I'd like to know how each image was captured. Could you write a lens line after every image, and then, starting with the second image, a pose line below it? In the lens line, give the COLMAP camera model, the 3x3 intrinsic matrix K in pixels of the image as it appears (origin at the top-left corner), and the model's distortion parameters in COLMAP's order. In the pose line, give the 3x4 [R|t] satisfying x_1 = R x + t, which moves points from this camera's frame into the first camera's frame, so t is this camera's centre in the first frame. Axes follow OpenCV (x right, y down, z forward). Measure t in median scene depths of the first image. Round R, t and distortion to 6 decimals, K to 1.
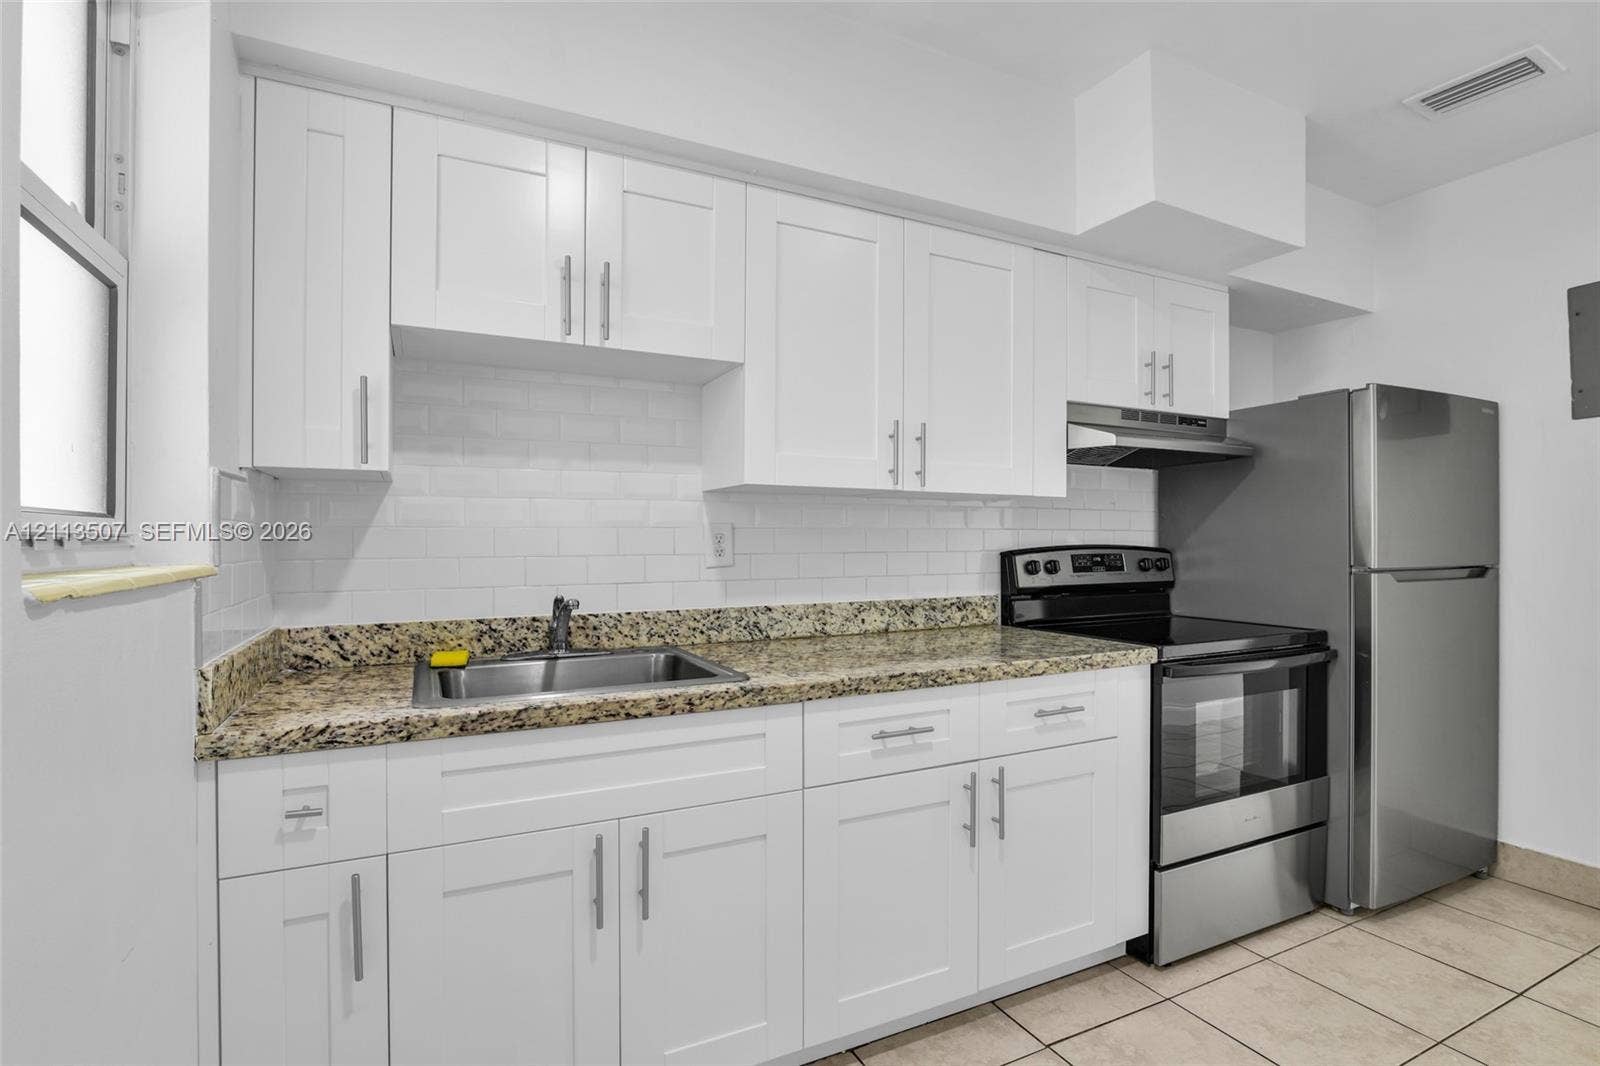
lens RADIAL K [[775.8, 0, 800.6], [0, 775.8, 538.7], [0, 0, 1]] dist [-0.015739, 0.000383]
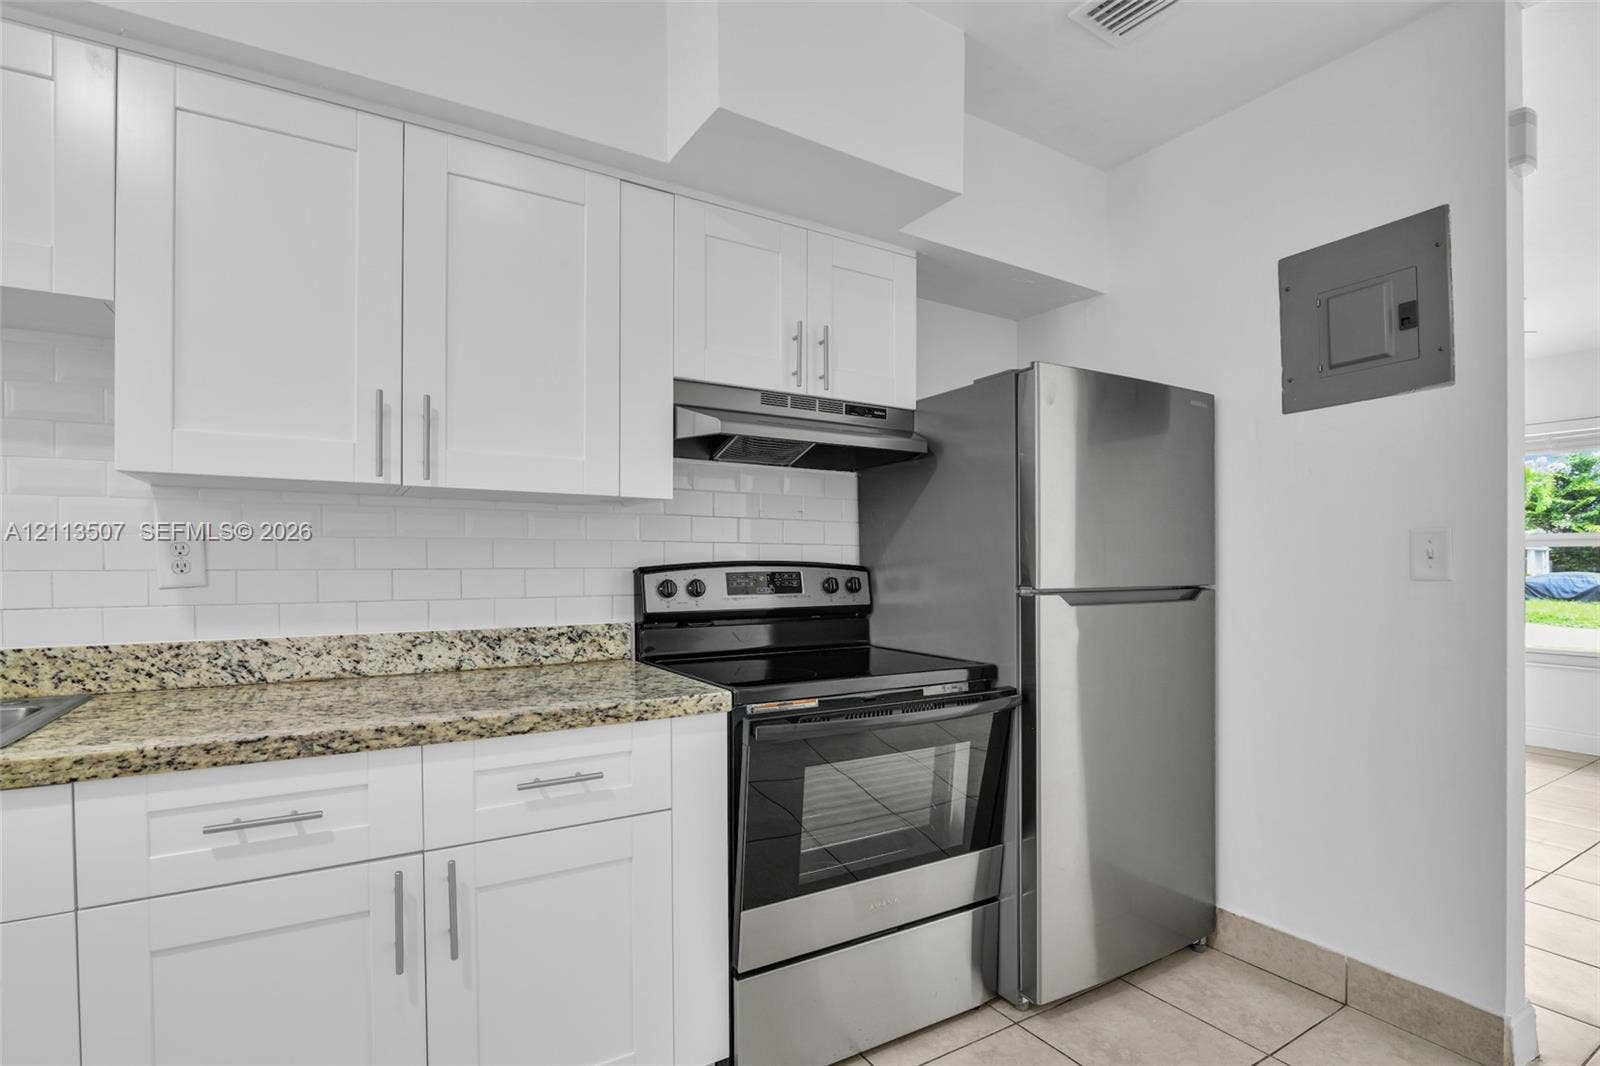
lens RADIAL K [[794.4, 0, 813.1], [0, 794.4, 564.4], [0, 0, 1]] dist [-0.017645, 0.001109]
pose [[0.995066, 0.002427, 0.099183, 0.395715], [-0.002644, 0.999994, 0.002058, 0.010658], [-0.099178, -0.002311, 0.995067, 0.174788]]
